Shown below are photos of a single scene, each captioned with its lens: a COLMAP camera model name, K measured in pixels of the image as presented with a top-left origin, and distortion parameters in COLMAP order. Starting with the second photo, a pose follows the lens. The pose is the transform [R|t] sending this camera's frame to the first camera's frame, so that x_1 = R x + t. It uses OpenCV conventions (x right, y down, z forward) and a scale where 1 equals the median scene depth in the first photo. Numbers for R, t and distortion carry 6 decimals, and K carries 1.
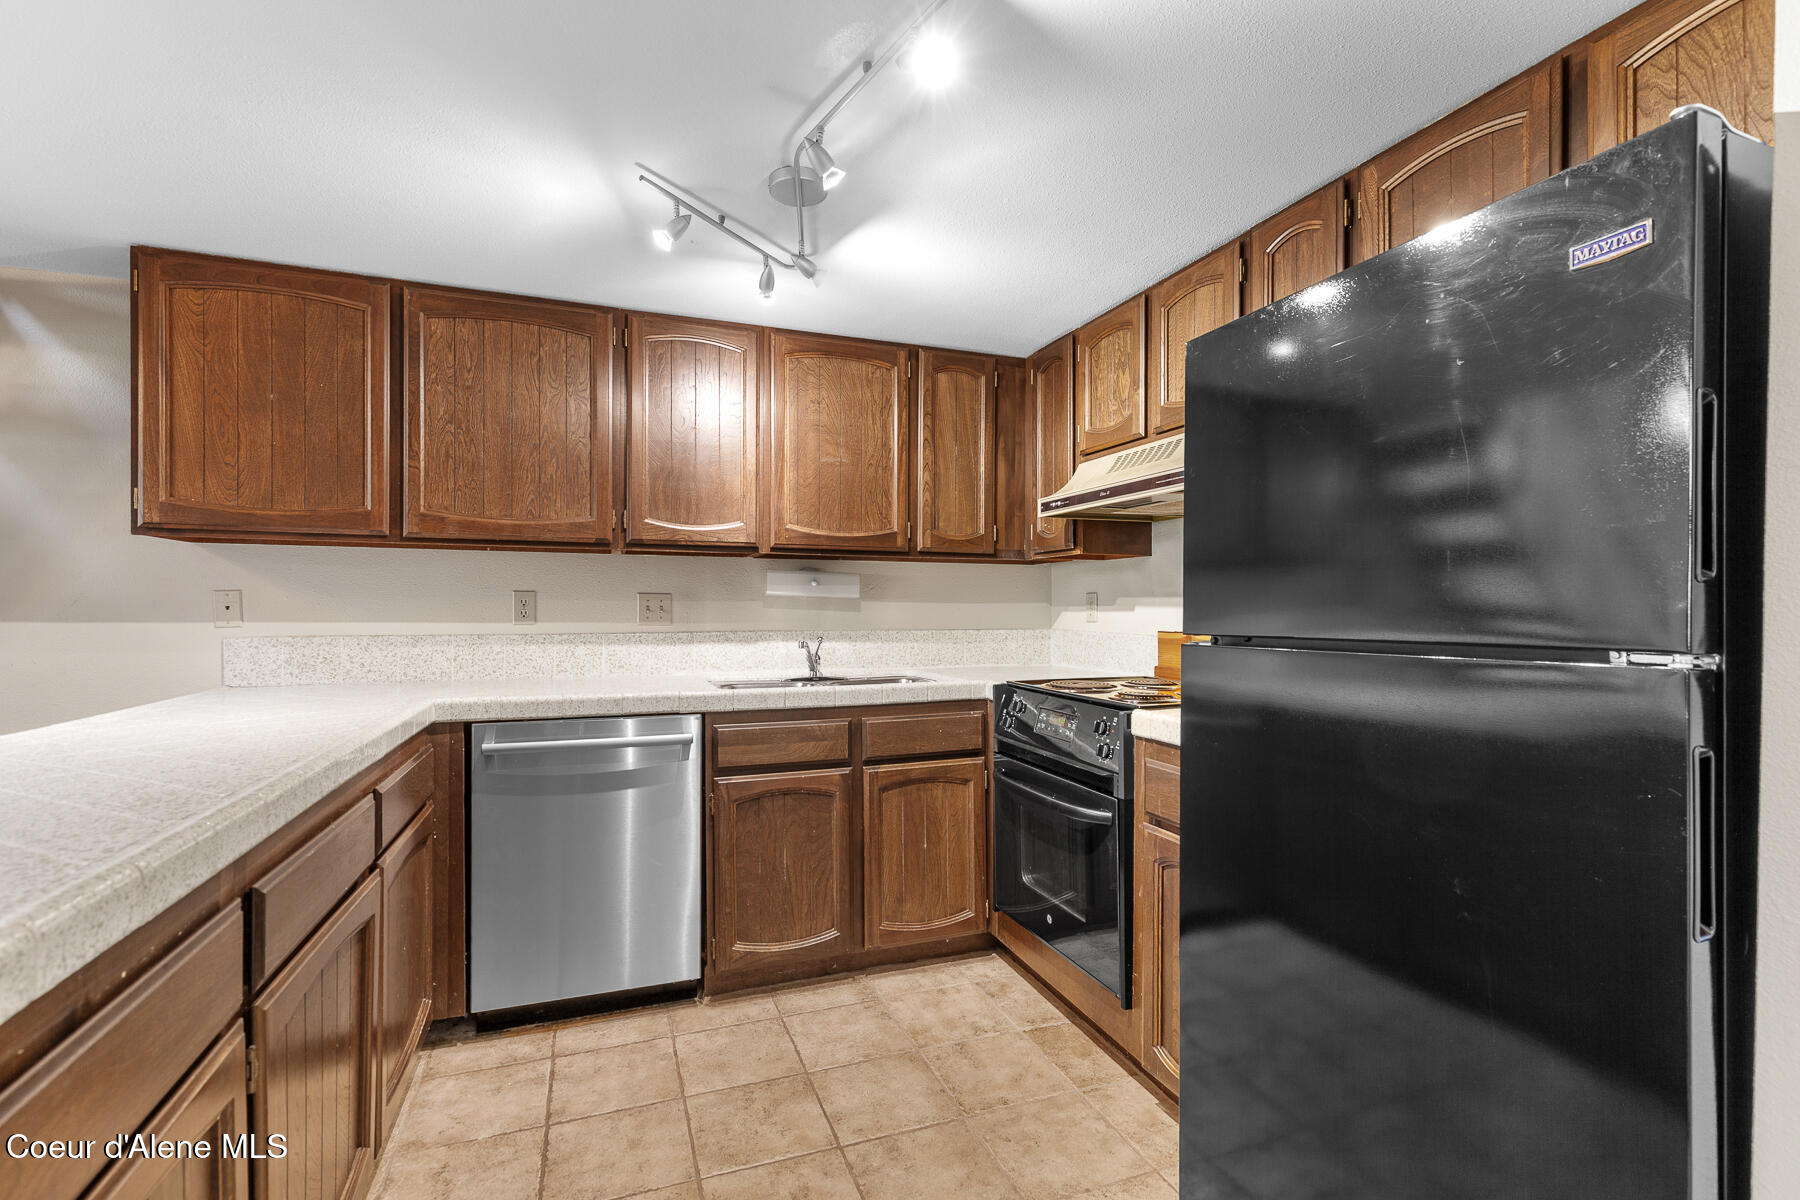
lens RADIAL K [[818.5, 0, 816.0], [0, 818.5, 632.7], [0, 0, 1]] dist [-0.003471, -0.000398]
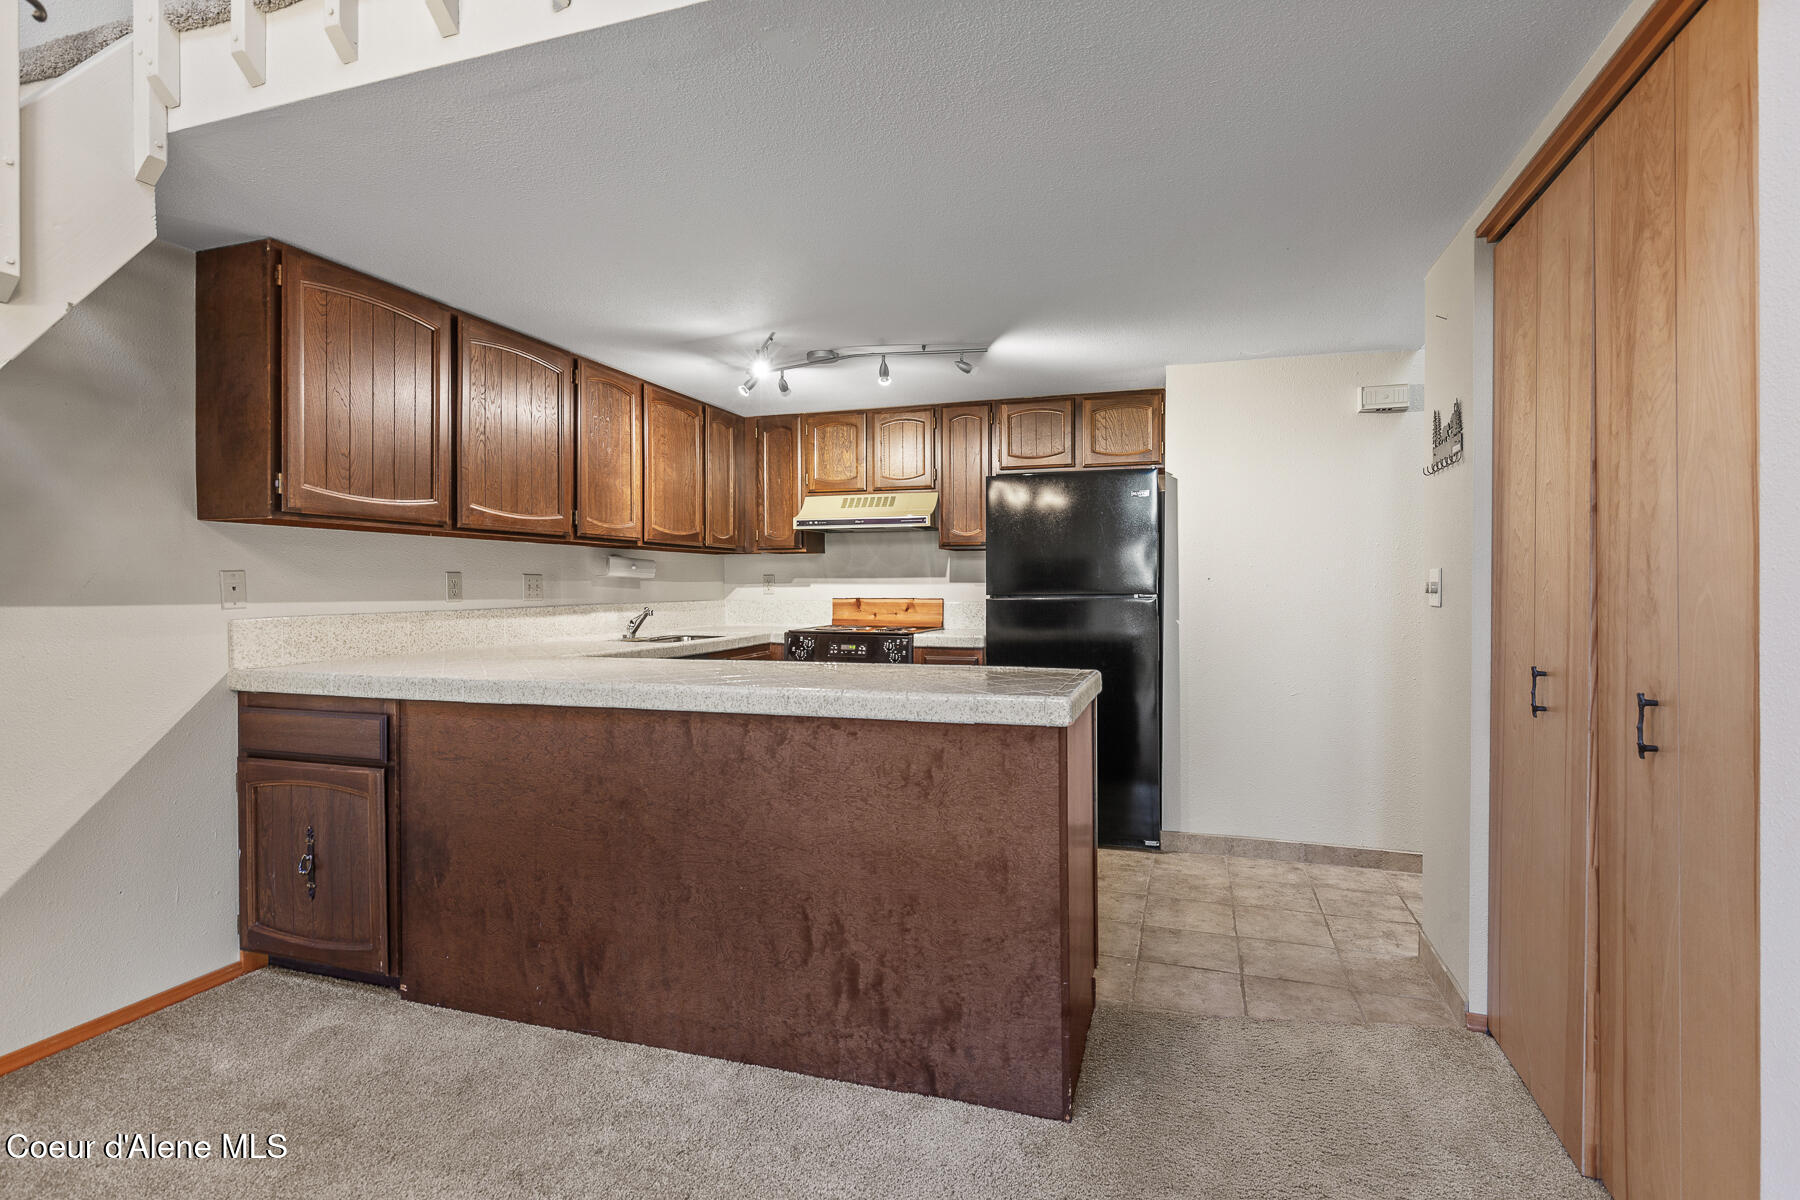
lens RADIAL K [[899.9, 0, 903.1], [0, 899.9, 593.0], [0, 0, 1]] dist [0.000849, 0.000032]
pose [[0.614828, -0.007107, 0.788629, -0.915131], [0.016453, 0.999857, -0.003817, -0.006622], [-0.788490, 0.015322, 0.614857, -0.236553]]
